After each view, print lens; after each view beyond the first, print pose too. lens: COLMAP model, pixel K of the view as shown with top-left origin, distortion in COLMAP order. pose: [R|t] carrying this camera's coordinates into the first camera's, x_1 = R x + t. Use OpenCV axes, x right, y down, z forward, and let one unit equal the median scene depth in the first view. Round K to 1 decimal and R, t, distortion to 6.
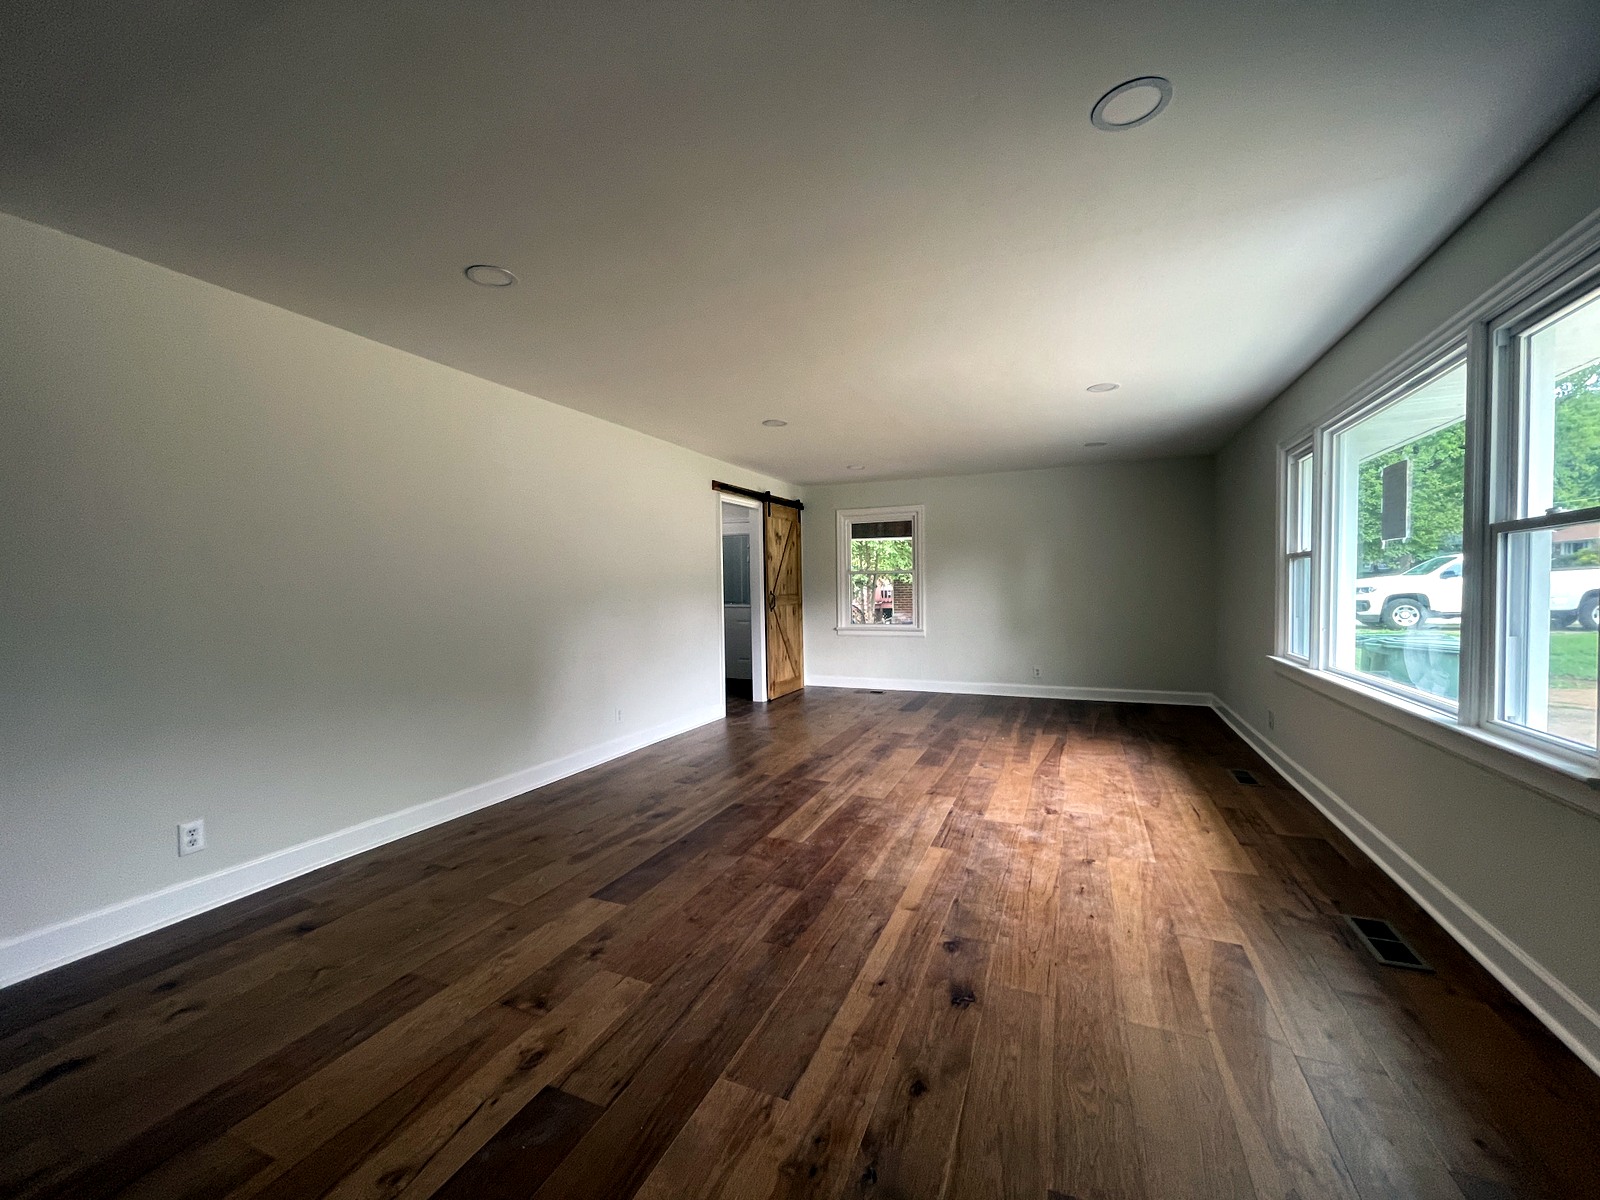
lens RADIAL K [[652.1, 0, 793.5], [0, 652.1, 602.9], [0, 0, 1]] dist [0.002324, -0.000488]
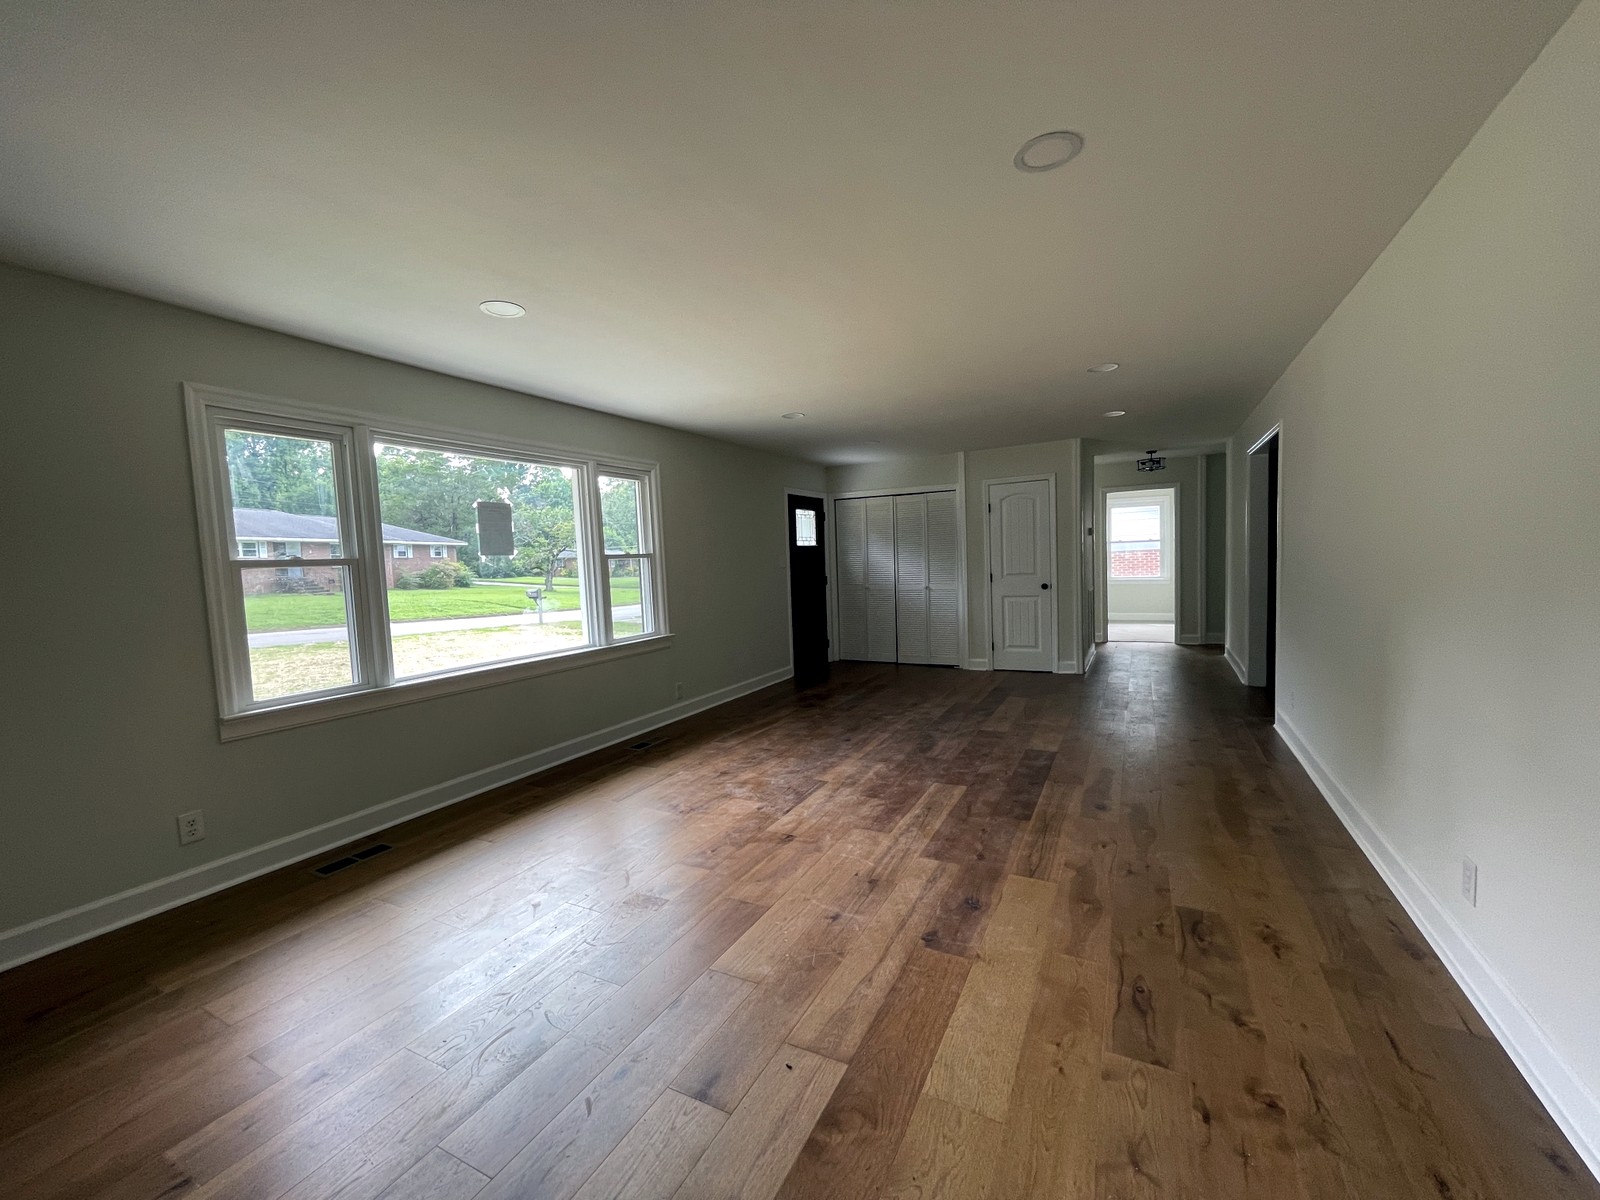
lens RADIAL K [[652.1, 0, 793.5], [0, 652.1, 602.9], [0, 0, 1]] dist [0.002324, -0.000488]
pose [[-0.995470, 0.044472, 0.084034, 0.133131], [0.051836, 0.994808, 0.087584, -0.068221], [-0.079702, 0.091543, -0.992606, 1.871265]]
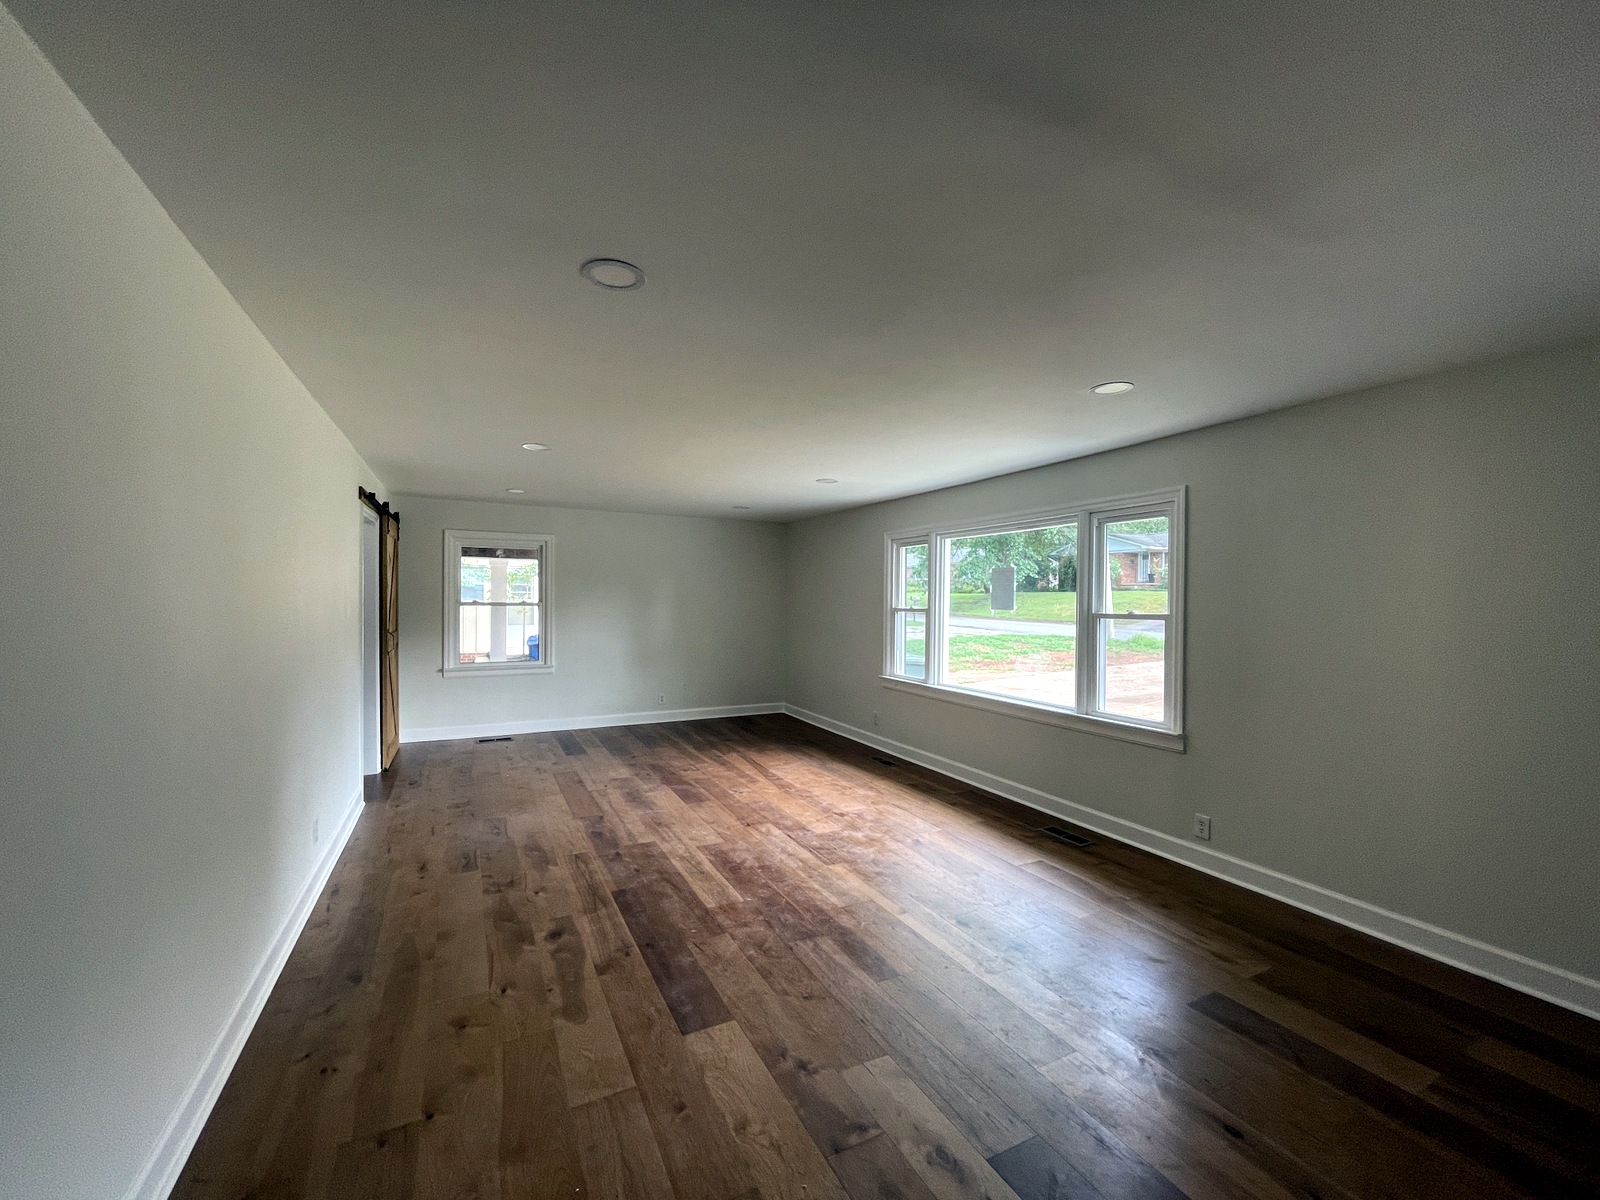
lens RADIAL K [[652.1, 0, 793.5], [0, 652.1, 602.9], [0, 0, 1]] dist [0.002324, -0.000488]
pose [[0.641996, 0.011513, 0.766622, -0.624630], [0.001599, 0.999865, -0.016355, -0.070528], [-0.766707, 0.011725, 0.641891, 0.239567]]
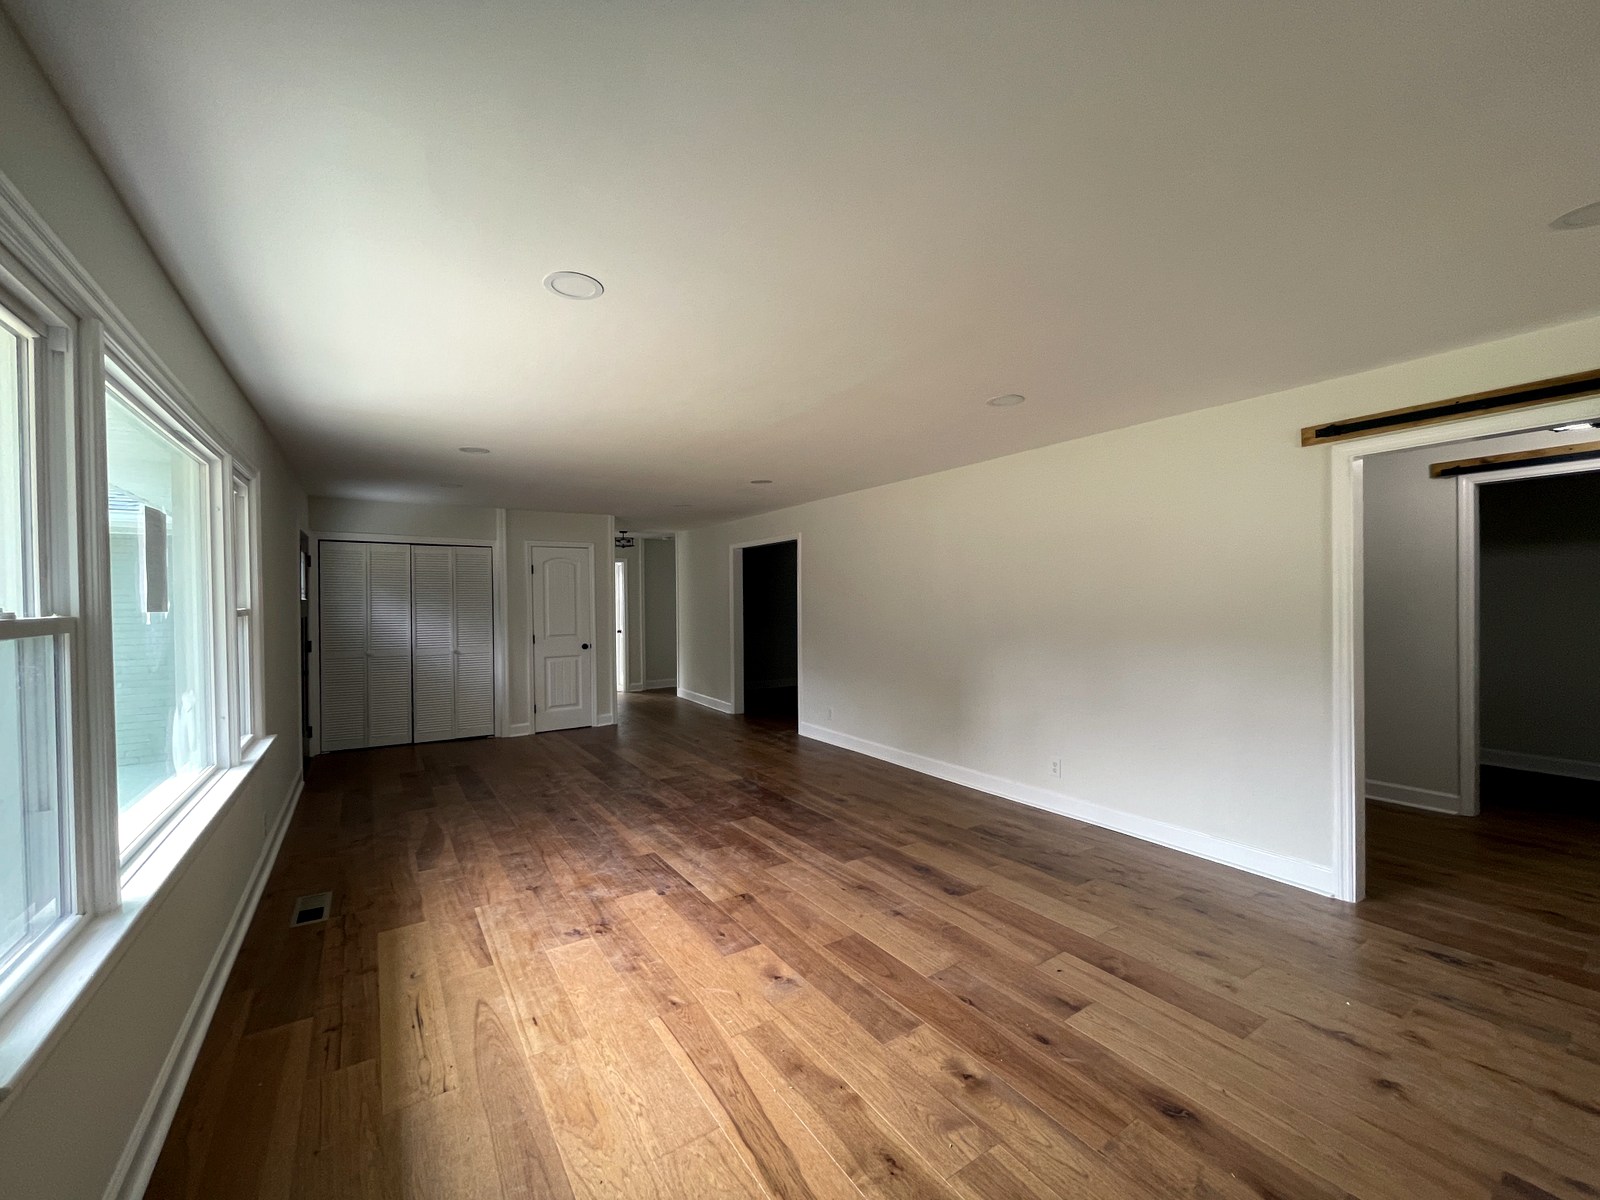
lens RADIAL K [[652.1, 0, 793.5], [0, 652.1, 602.9], [0, 0, 1]] dist [0.002324, -0.000488]
pose [[-0.553757, 0.020692, -0.832421, 0.898722], [-0.002418, 0.999647, 0.026457, -0.102689], [0.832675, 0.016663, -0.553511, 1.584240]]
